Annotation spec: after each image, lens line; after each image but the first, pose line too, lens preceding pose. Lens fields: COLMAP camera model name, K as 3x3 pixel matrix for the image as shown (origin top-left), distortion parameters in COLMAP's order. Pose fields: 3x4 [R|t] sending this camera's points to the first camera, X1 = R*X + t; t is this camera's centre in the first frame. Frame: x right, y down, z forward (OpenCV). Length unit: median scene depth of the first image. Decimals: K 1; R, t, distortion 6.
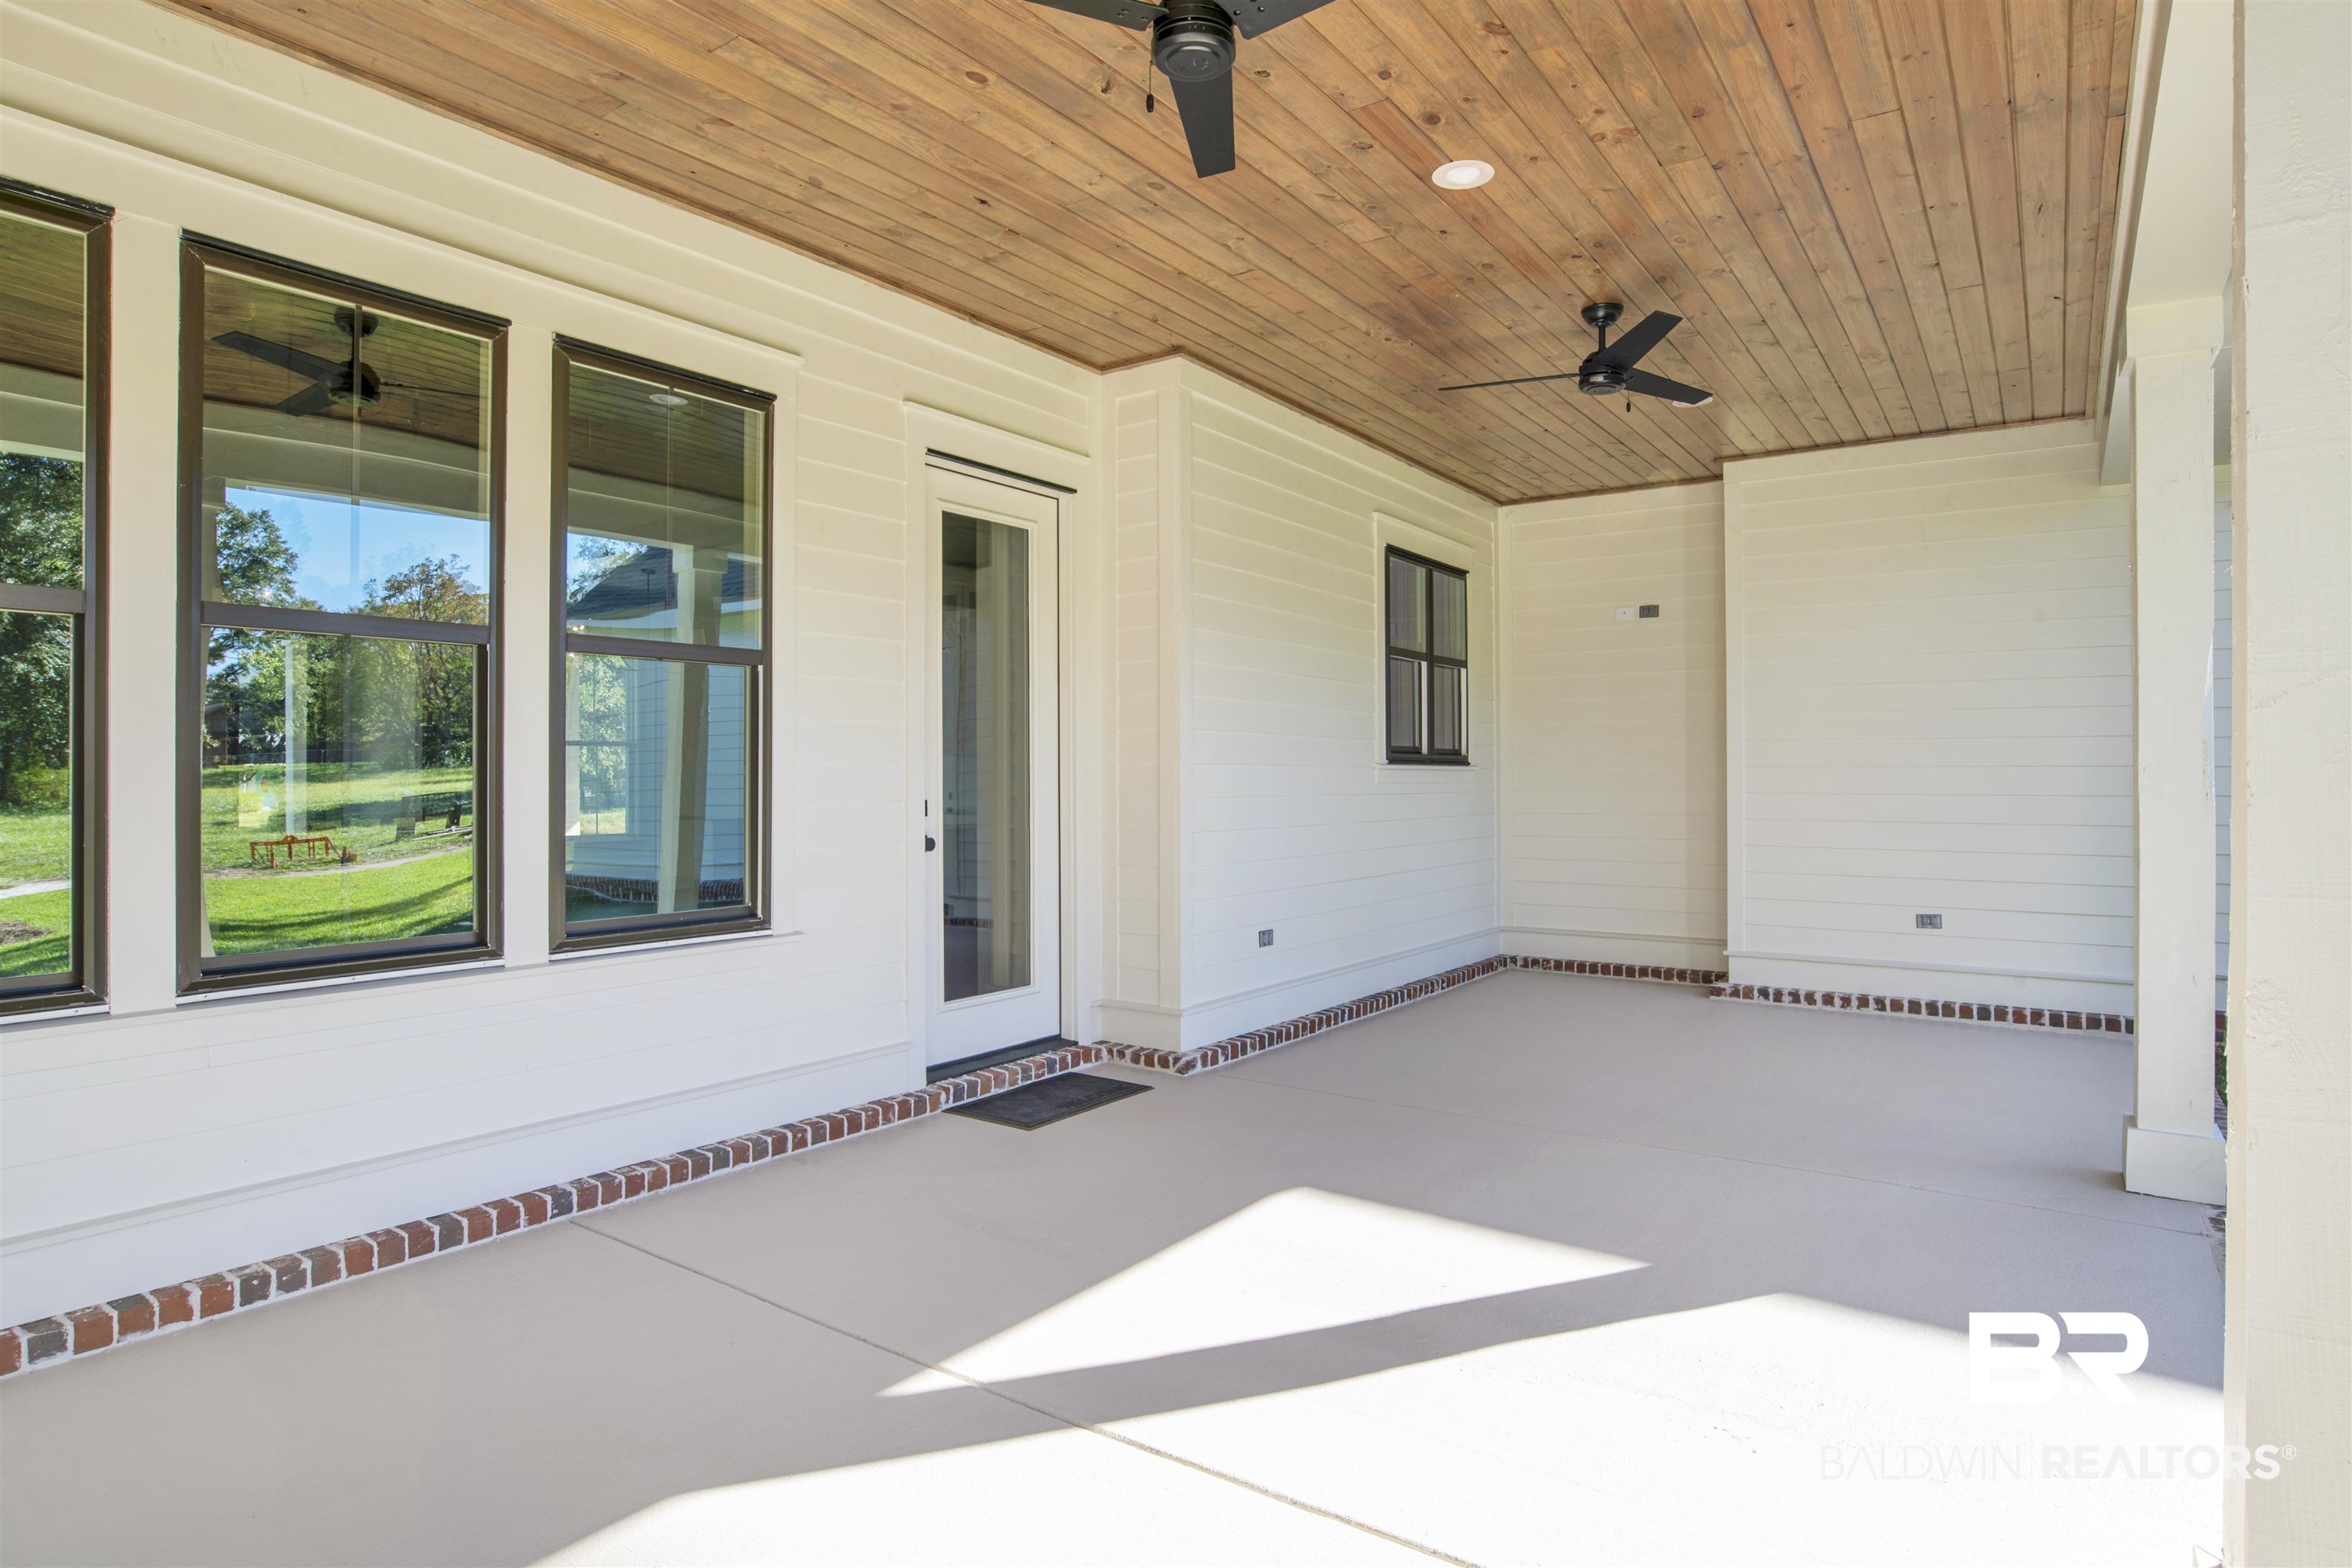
lens RADIAL K [[1285.6, 0, 1179.4], [0, 1285.6, 774.5], [0, 0, 1]] dist [-0.057233, 0.009077]
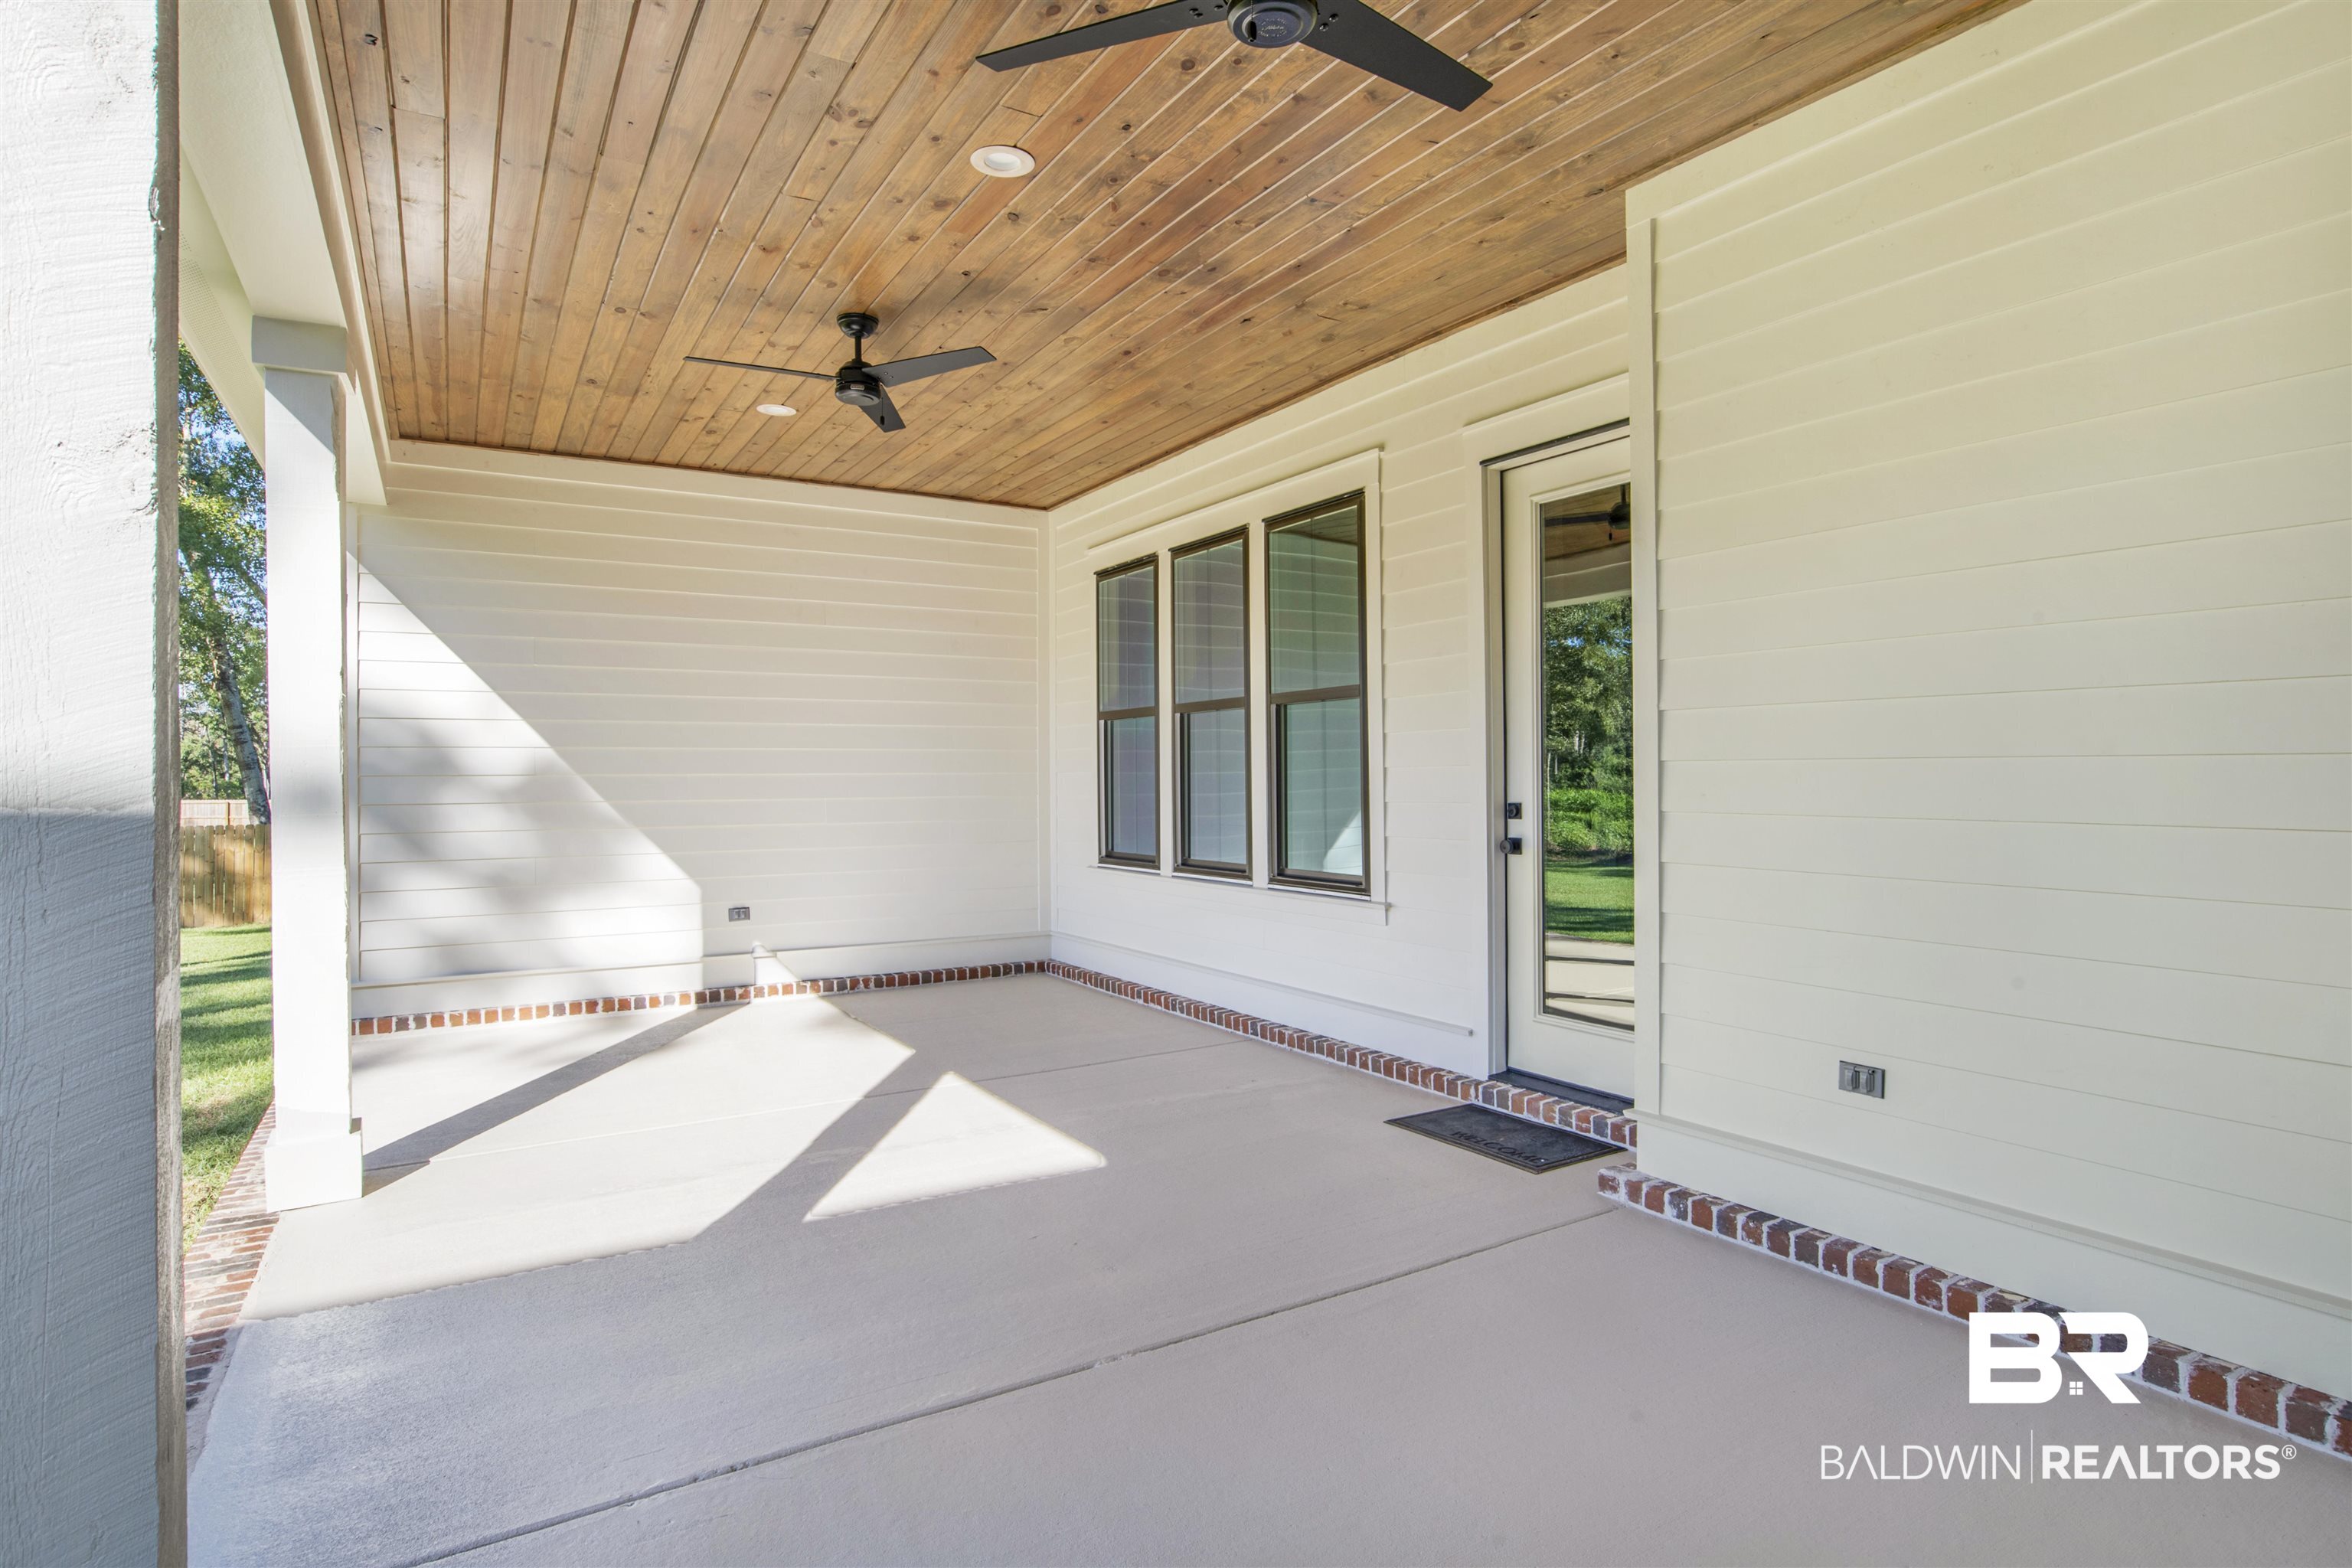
lens RADIAL K [[1205.7, 0, 1179.0], [0, 1205.7, 783.8], [0, 0, 1]] dist [-0.042246, -0.000354]
pose [[-0.390468, -0.001805, -0.920615, 0.876741], [-0.003122, 0.999995, -0.000637, 0.007785], [0.920611, 0.002625, -0.390472, 1.281188]]
